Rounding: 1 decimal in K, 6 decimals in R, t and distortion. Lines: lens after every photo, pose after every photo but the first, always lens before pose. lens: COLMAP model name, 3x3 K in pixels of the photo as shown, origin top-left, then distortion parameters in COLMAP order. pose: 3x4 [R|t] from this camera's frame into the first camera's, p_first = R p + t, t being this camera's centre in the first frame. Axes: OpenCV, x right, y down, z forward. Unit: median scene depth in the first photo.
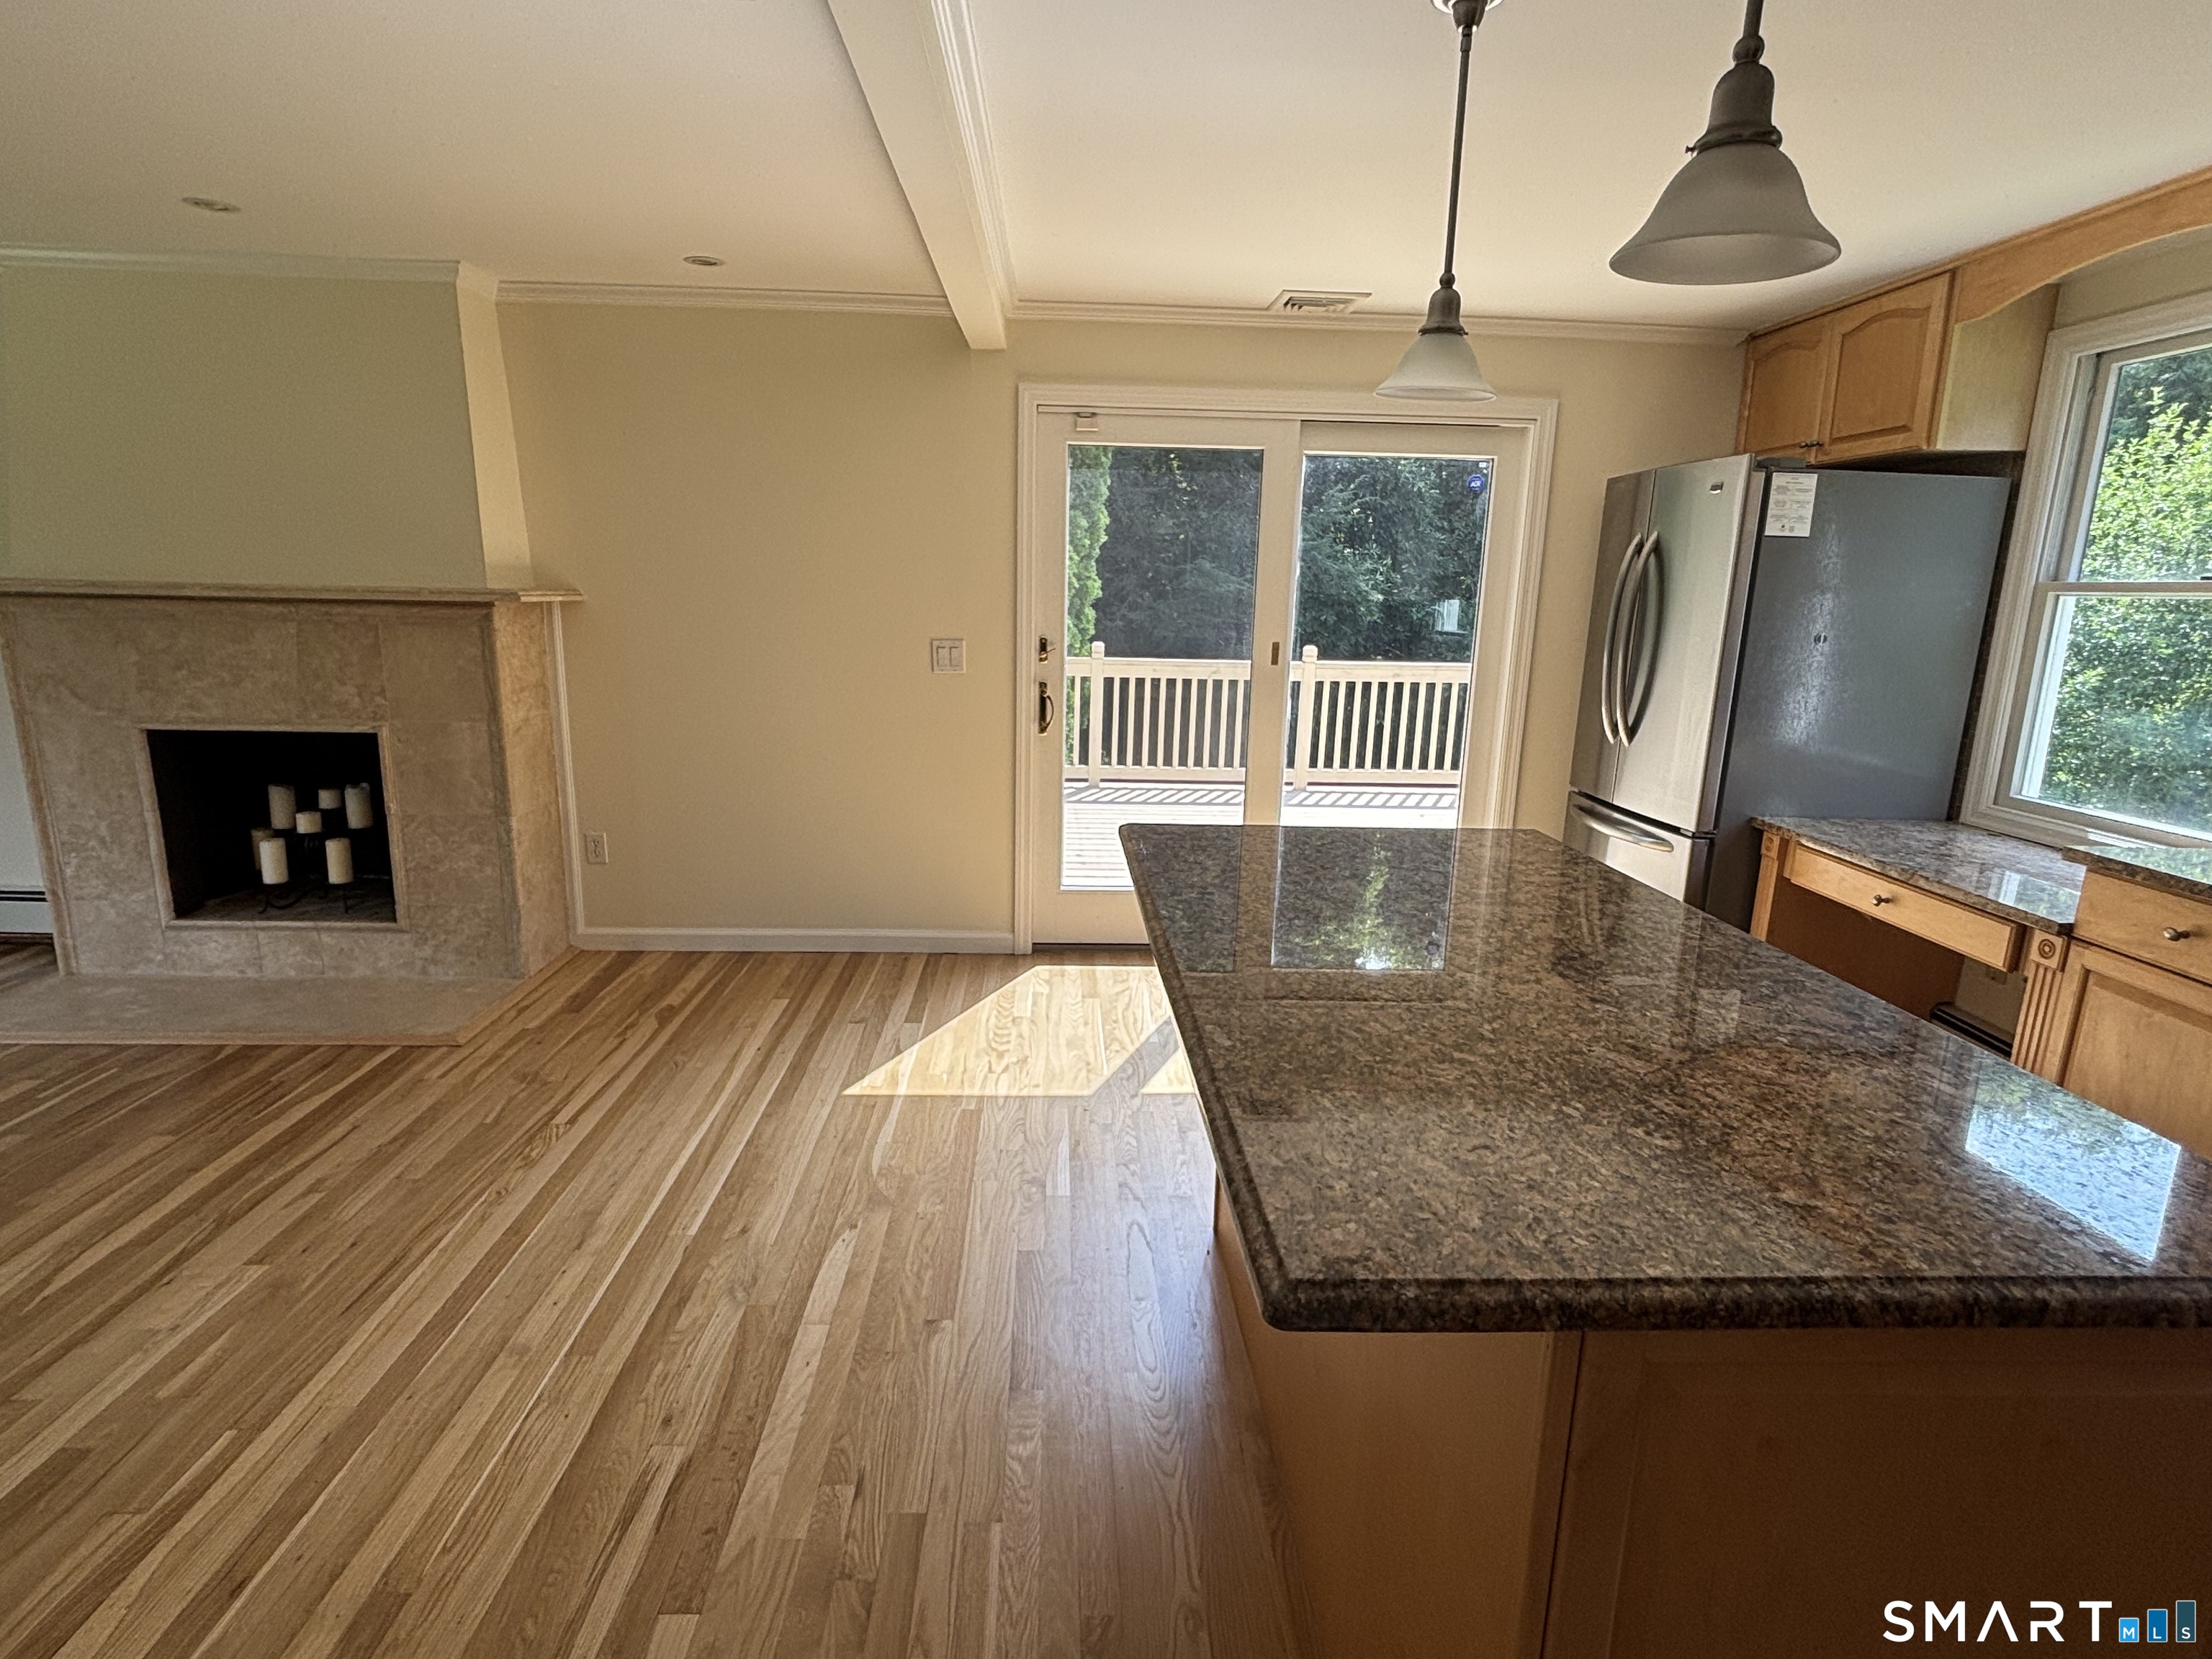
lens RADIAL K [[1135.0, 0, 1105.1], [0, 1135.0, 828.4], [0, 0, 1]] dist [-0.000783, 0.000494]
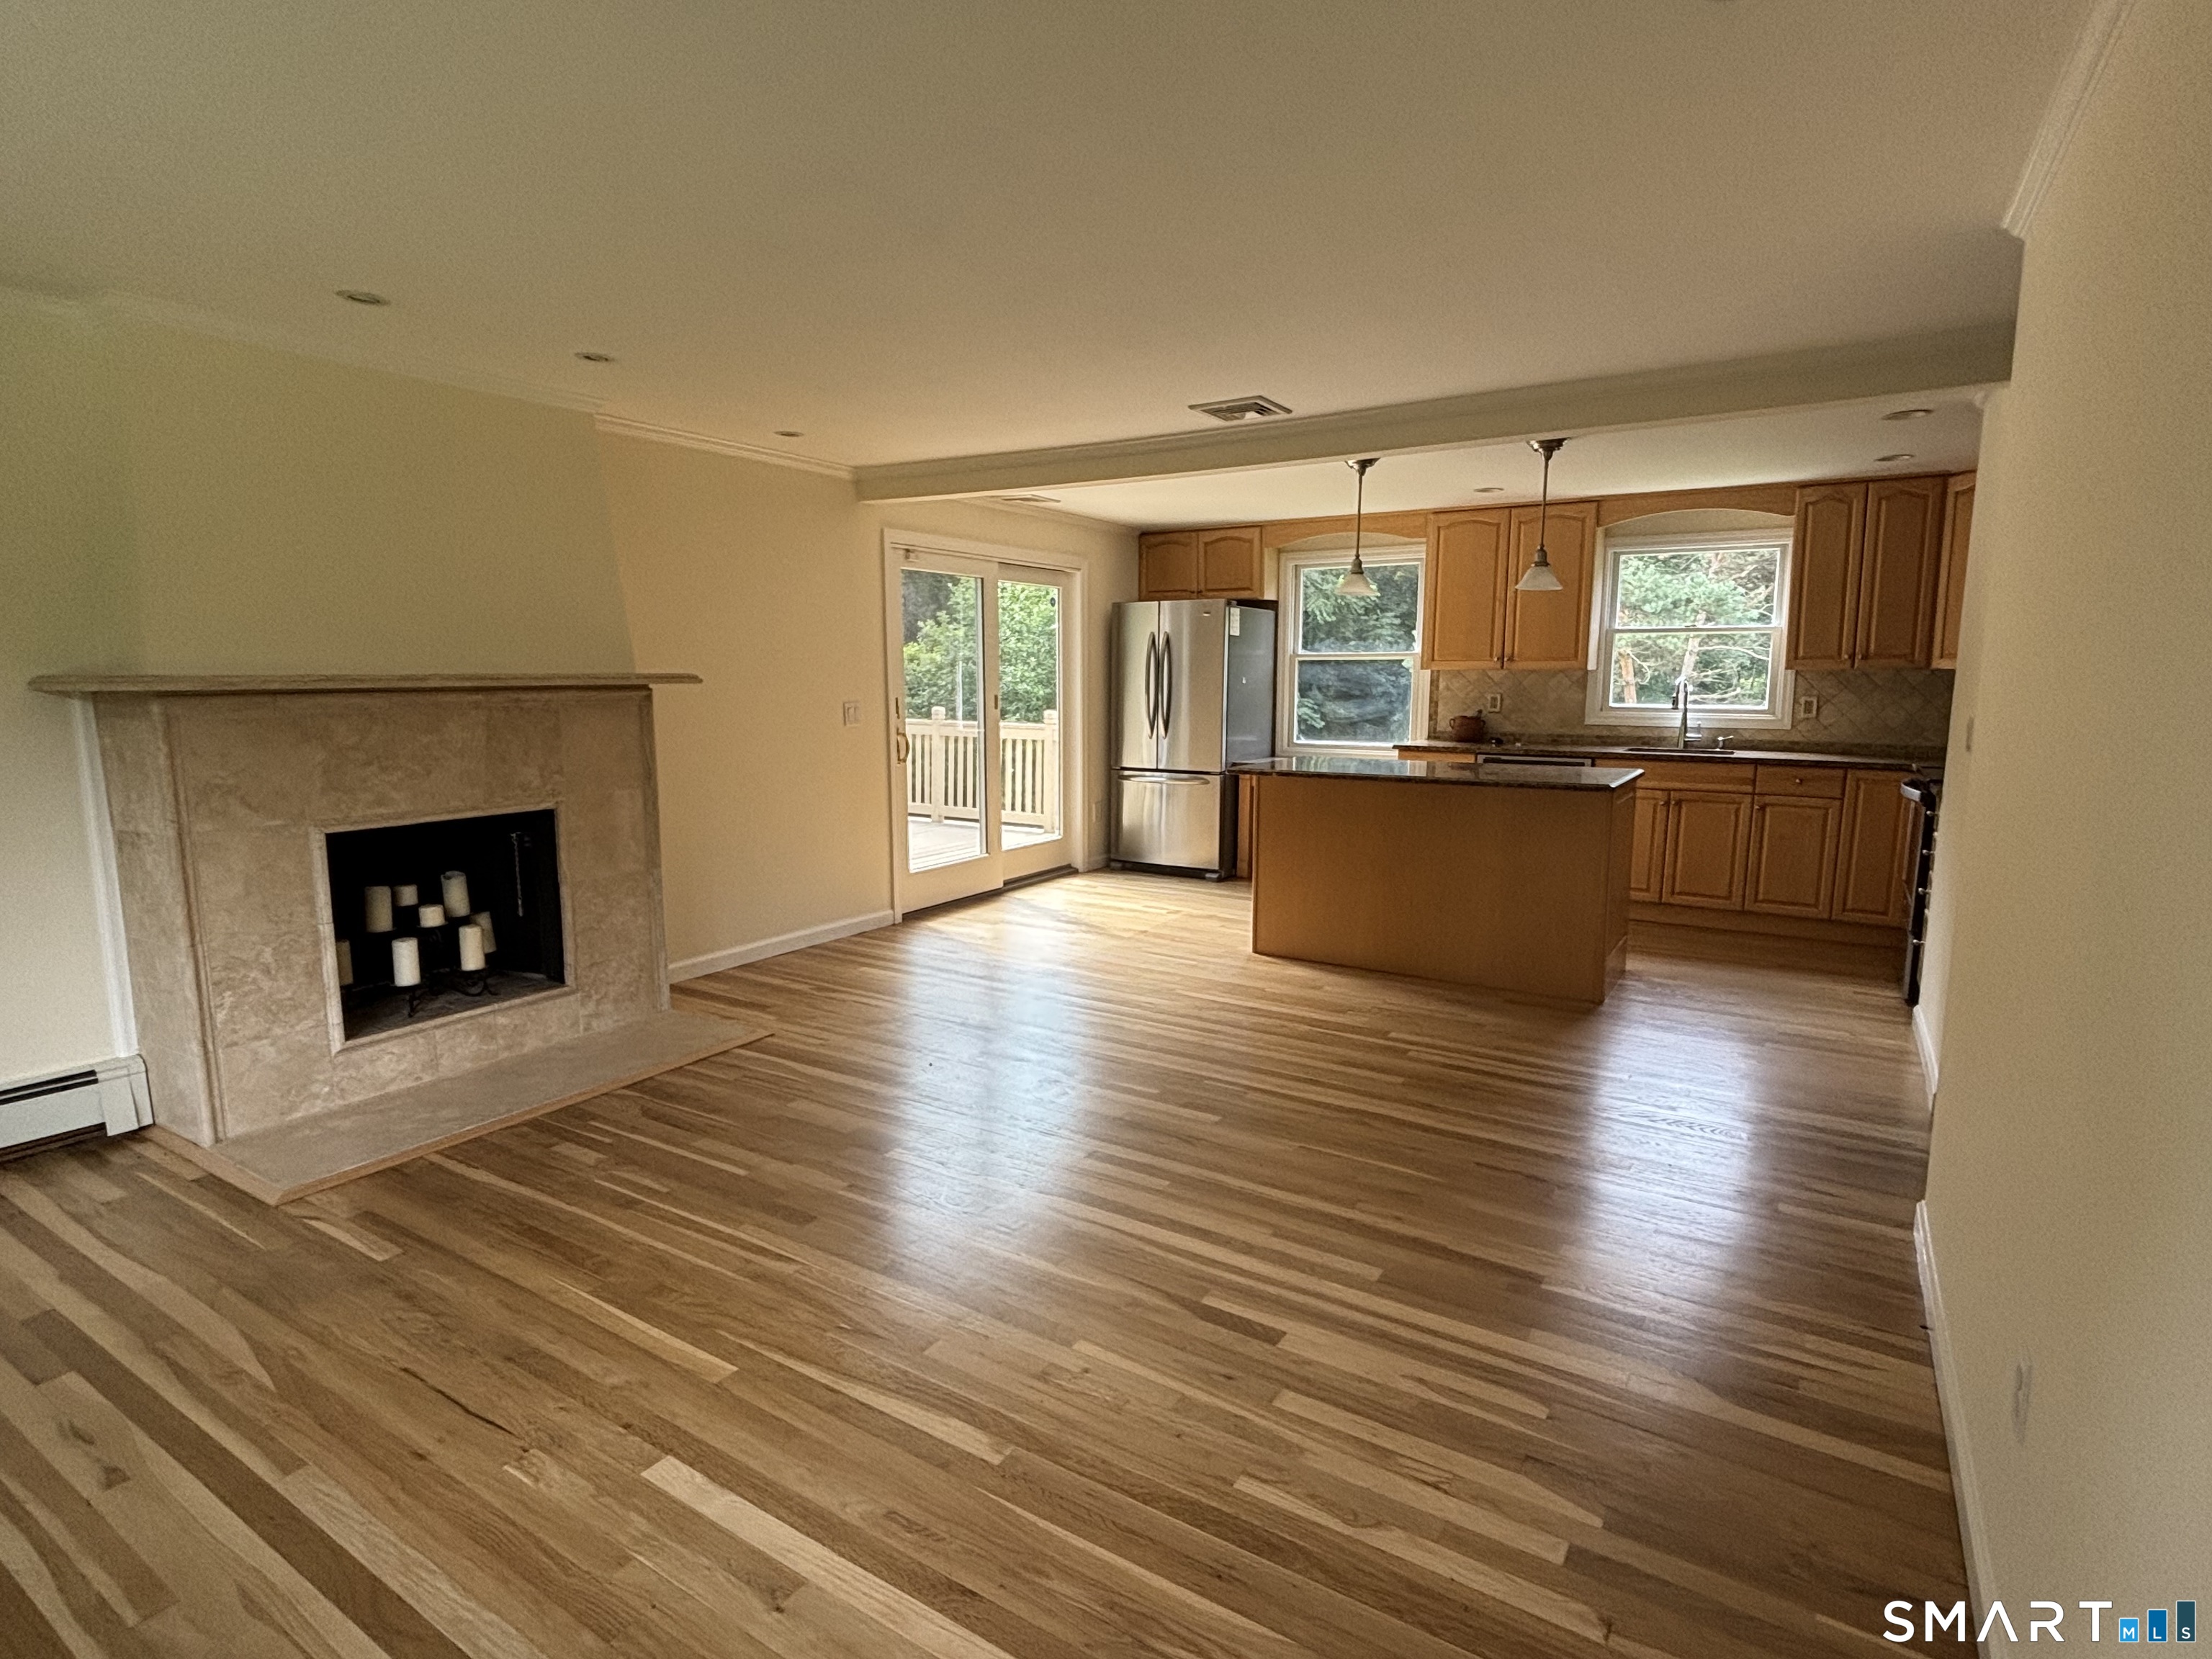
lens RADIAL K [[1135.0, 0, 1101.6], [0, 1135.0, 827.0], [0, 0, 1]] dist [-0.000783, 0.000494]
pose [[0.568670, -0.135337, 0.811356, -1.213025], [0.185119, 0.982125, 0.034073, -0.007383], [-0.801464, 0.130821, 0.583559, -0.043395]]
